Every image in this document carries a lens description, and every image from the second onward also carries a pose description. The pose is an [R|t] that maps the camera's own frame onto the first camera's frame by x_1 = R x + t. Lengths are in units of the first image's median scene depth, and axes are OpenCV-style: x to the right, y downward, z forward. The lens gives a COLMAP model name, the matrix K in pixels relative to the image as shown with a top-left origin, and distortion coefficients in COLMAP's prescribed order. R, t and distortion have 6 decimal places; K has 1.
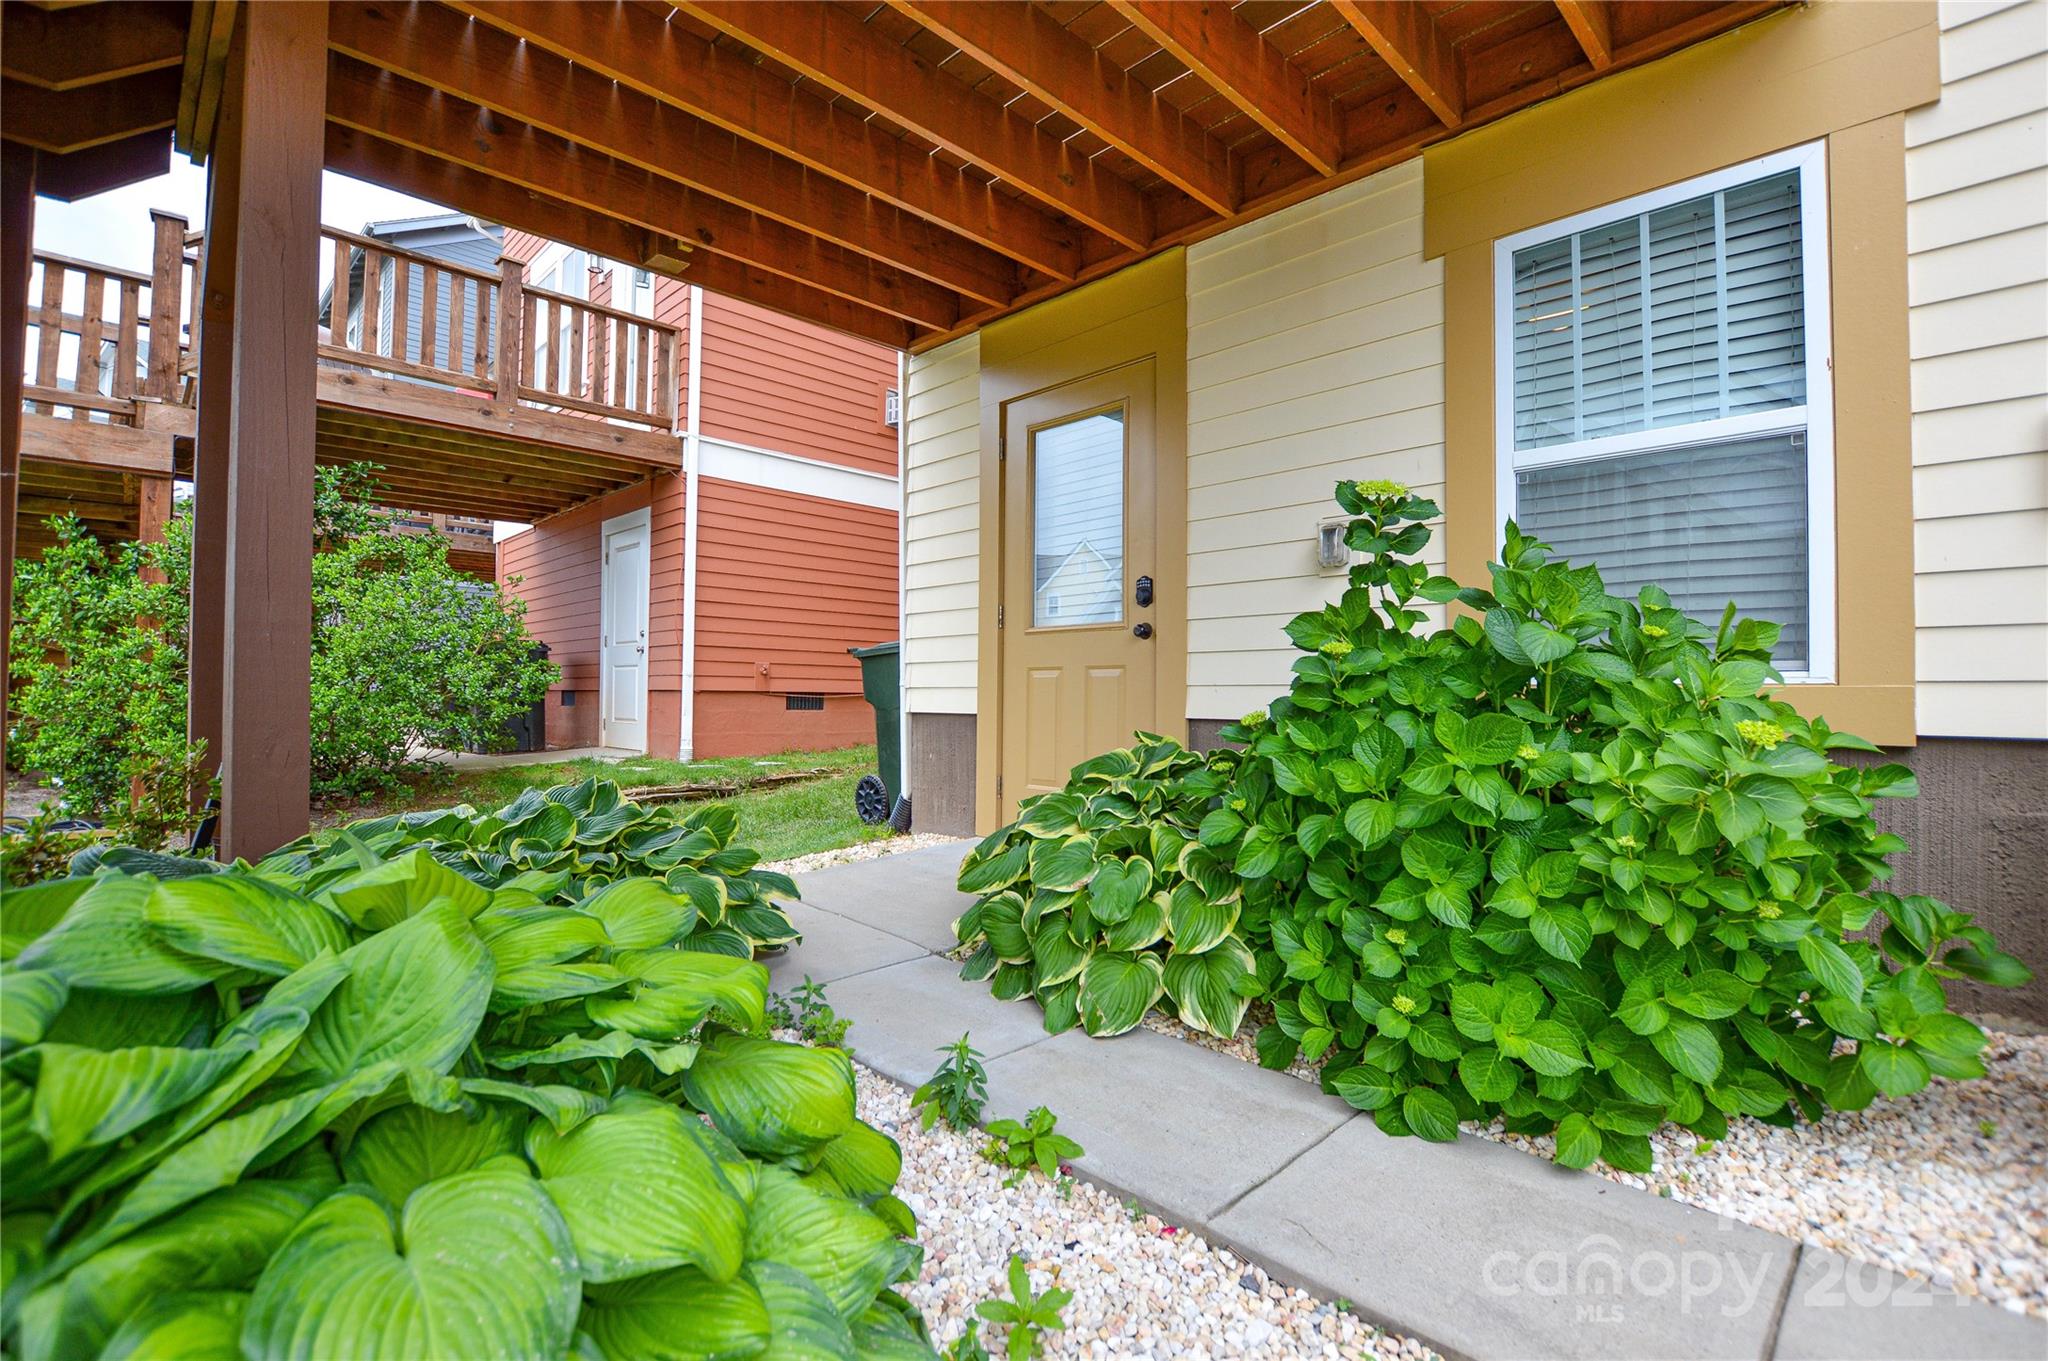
lens RADIAL K [[919.1, 0, 1015.5], [0, 919.1, 676.8], [0, 0, 1]] dist [-0.026447, 0.000270]
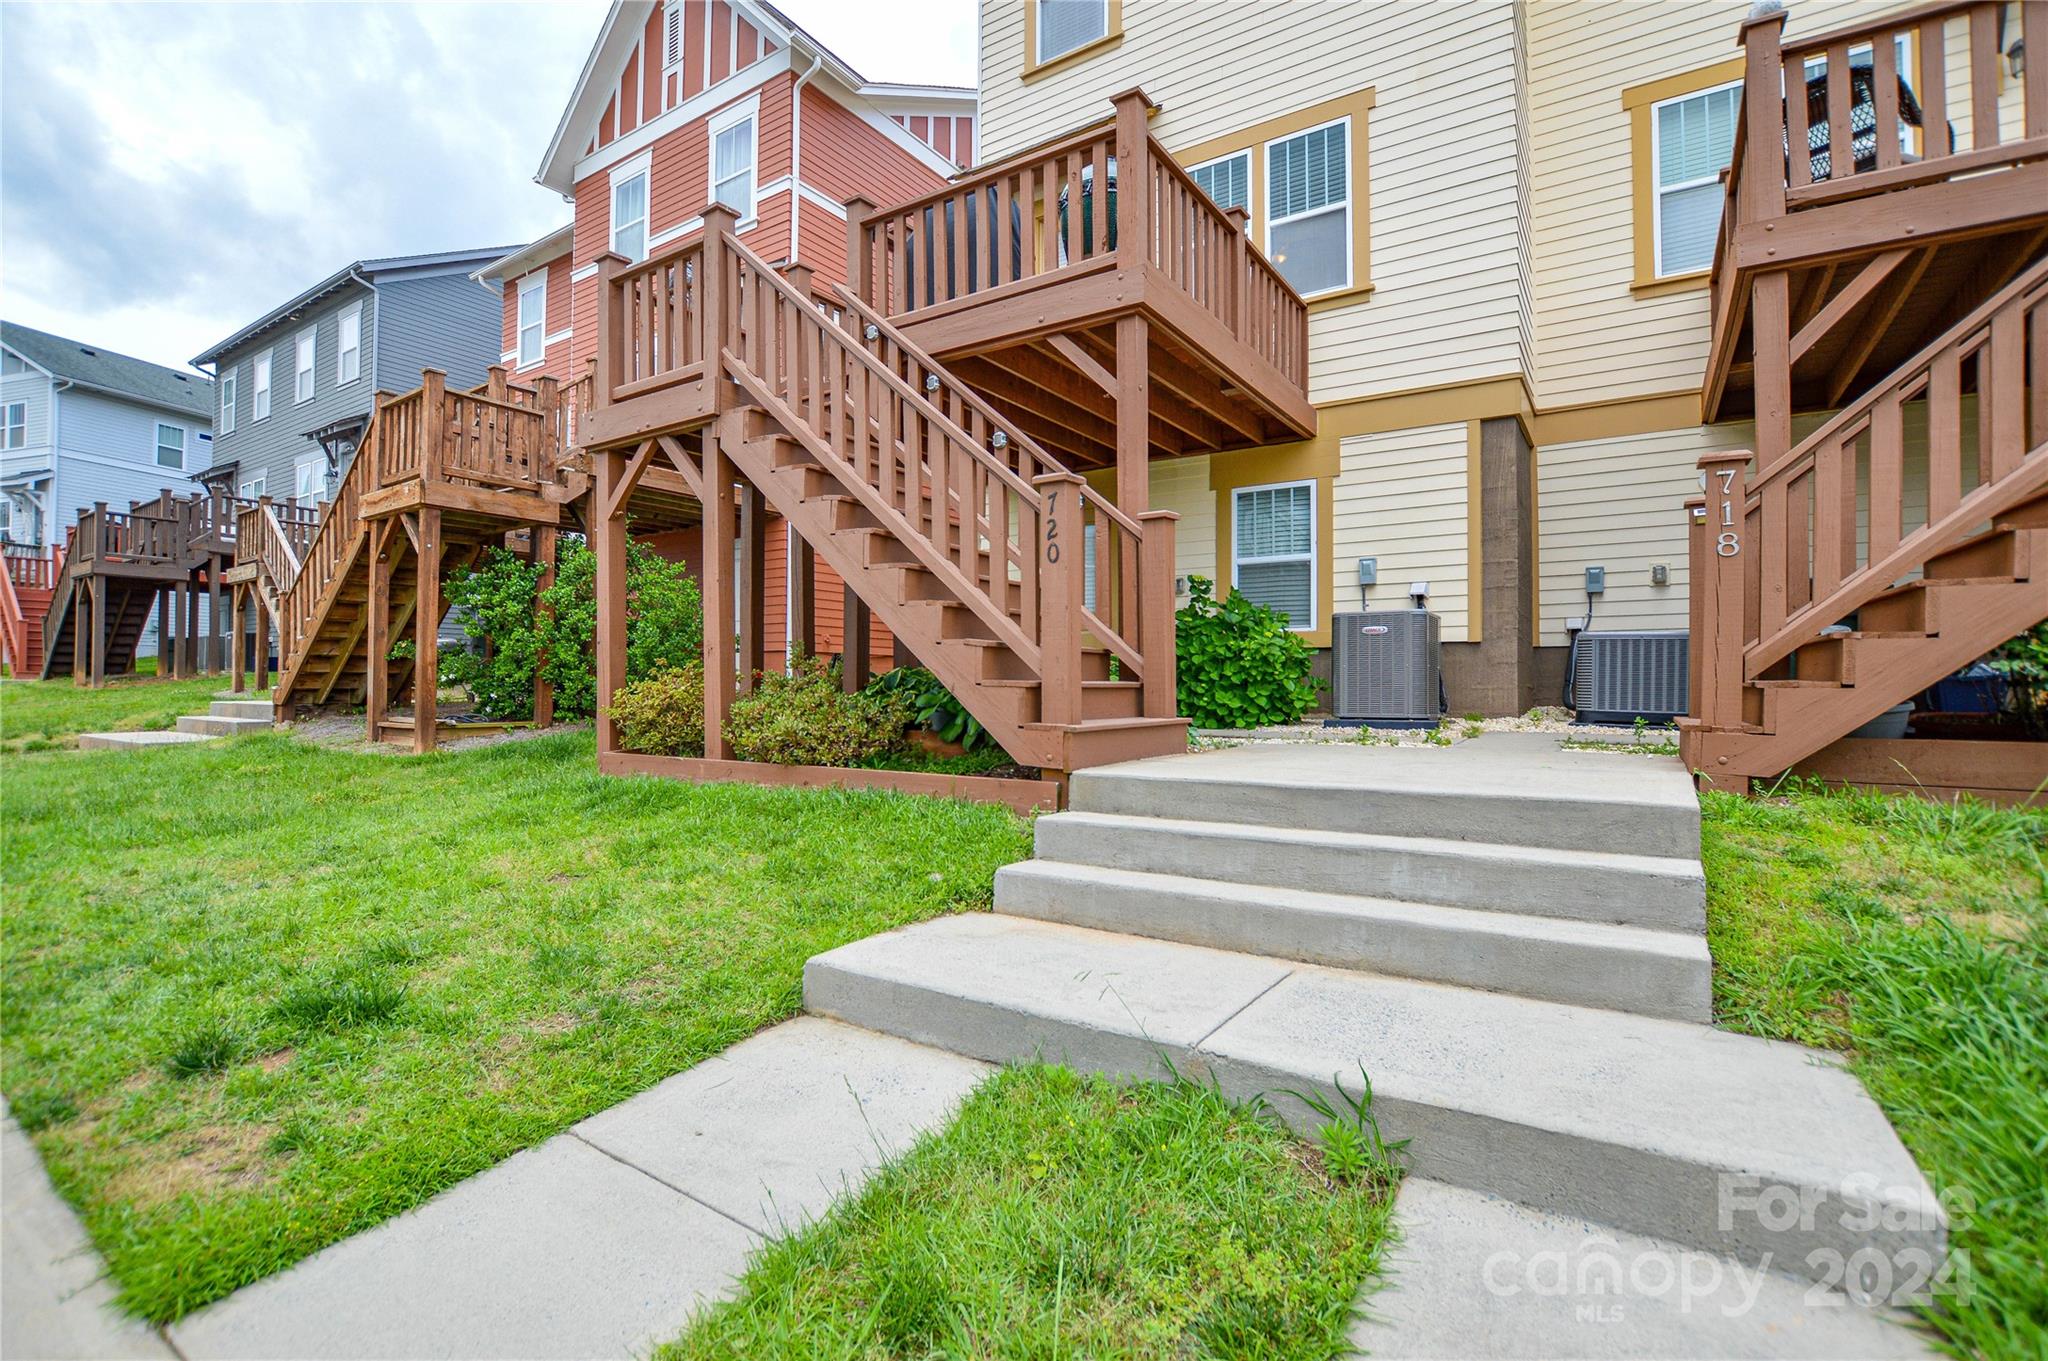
lens RADIAL K [[919.1, 0, 1015.5], [0, 919.1, 676.8], [0, 0, 1]] dist [-0.026447, 0.000270]
pose [[0.978092, -0.004874, 0.208117, -1.134807], [0.002982, 0.999951, 0.009404, 0.167029], [-0.208152, -0.008577, 0.978059, -2.562107]]
